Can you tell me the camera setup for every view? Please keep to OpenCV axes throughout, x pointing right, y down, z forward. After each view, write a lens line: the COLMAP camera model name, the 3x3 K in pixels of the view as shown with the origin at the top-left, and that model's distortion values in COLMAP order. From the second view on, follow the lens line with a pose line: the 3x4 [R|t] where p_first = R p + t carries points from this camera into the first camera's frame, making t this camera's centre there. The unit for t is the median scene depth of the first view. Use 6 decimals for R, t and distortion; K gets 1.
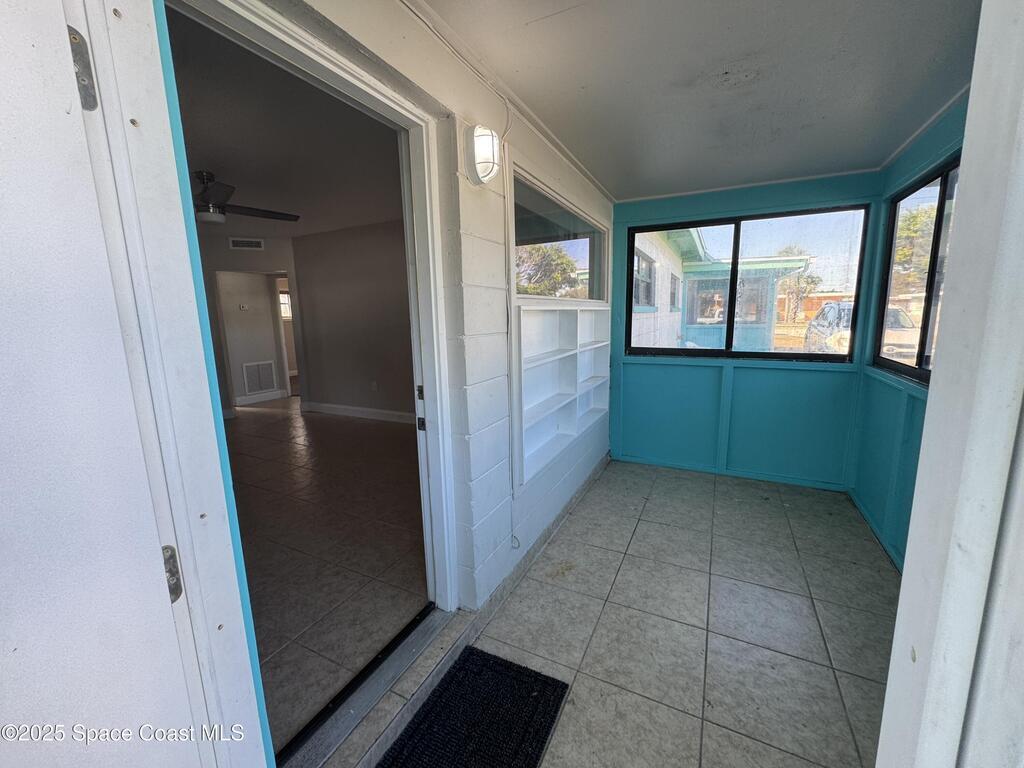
lens RADIAL K [[411.2, 0, 509.3], [0, 411.2, 383.0], [0, 0, 1]] dist [-0.004691, 0.000162]
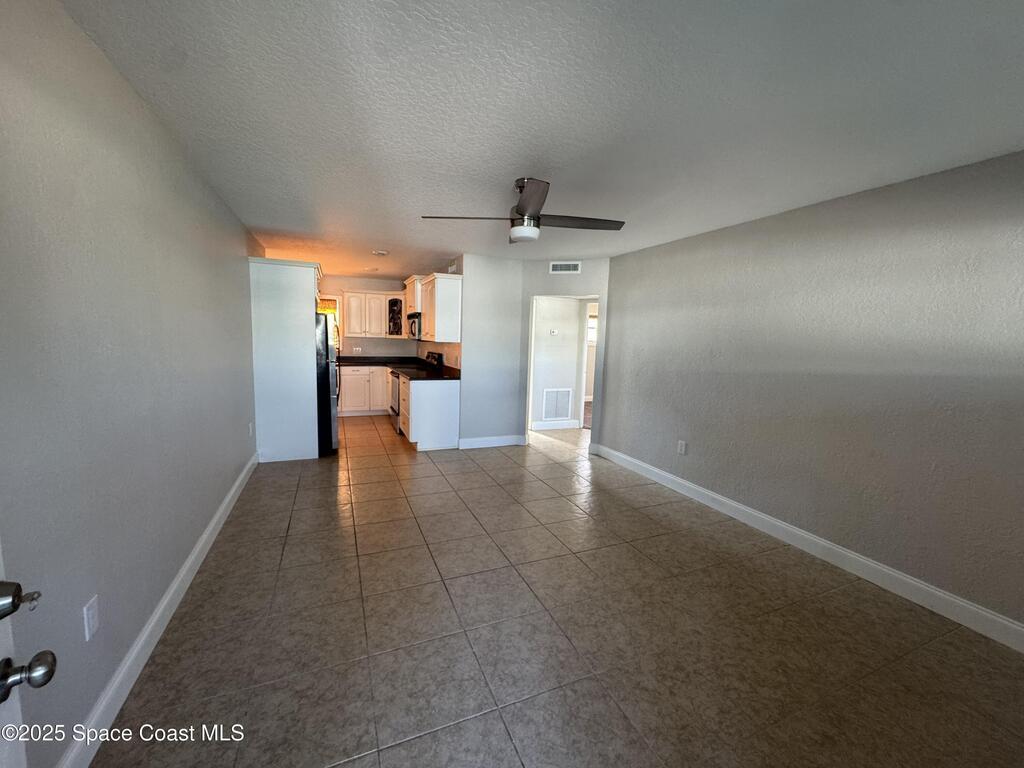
lens RADIAL K [[411.2, 0, 509.3], [0, 411.2, 383.0], [0, 0, 1]] dist [-0.004691, 0.000162]
pose [[0.769369, 0.121045, -0.627231, -0.095379], [-0.153267, 0.988181, 0.002703, -0.049699], [0.620145, 0.094054, 0.778828, 0.177119]]
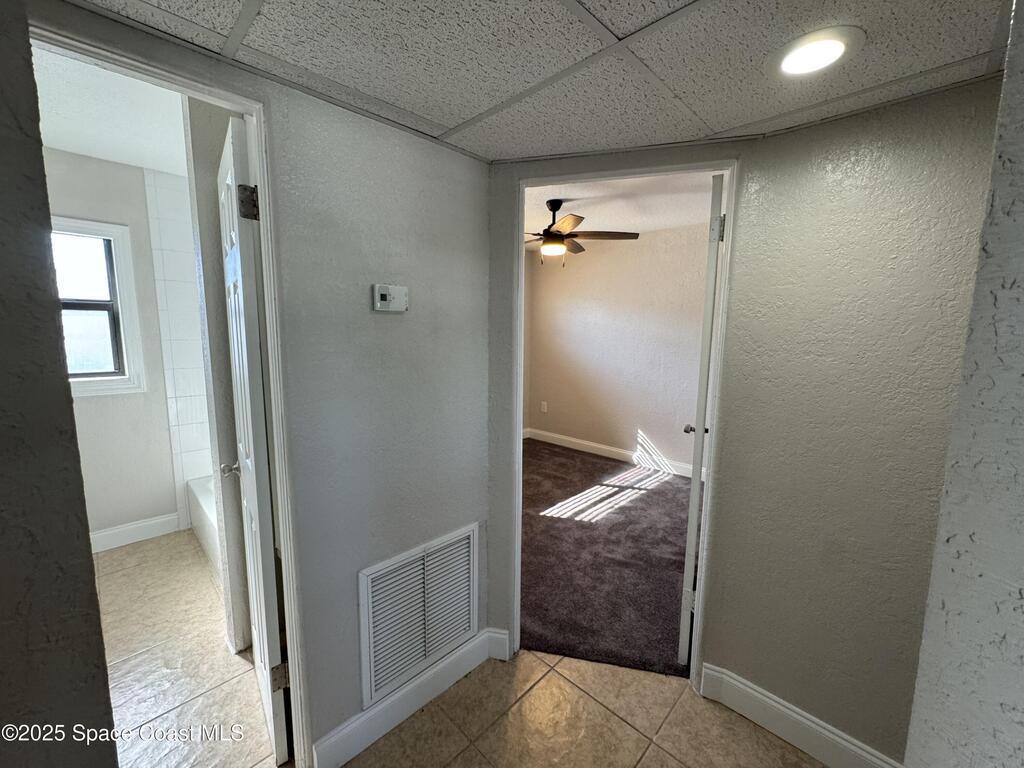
lens RADIAL K [[411.2, 0, 509.3], [0, 411.2, 383.0], [0, 0, 1]] dist [-0.004691, 0.000162]
pose [[0.954571, 0.064889, -0.290831, -0.513202], [-0.075188, 0.996872, -0.024366, -0.139140], [0.288340, 0.045126, 0.956464, 0.803911]]
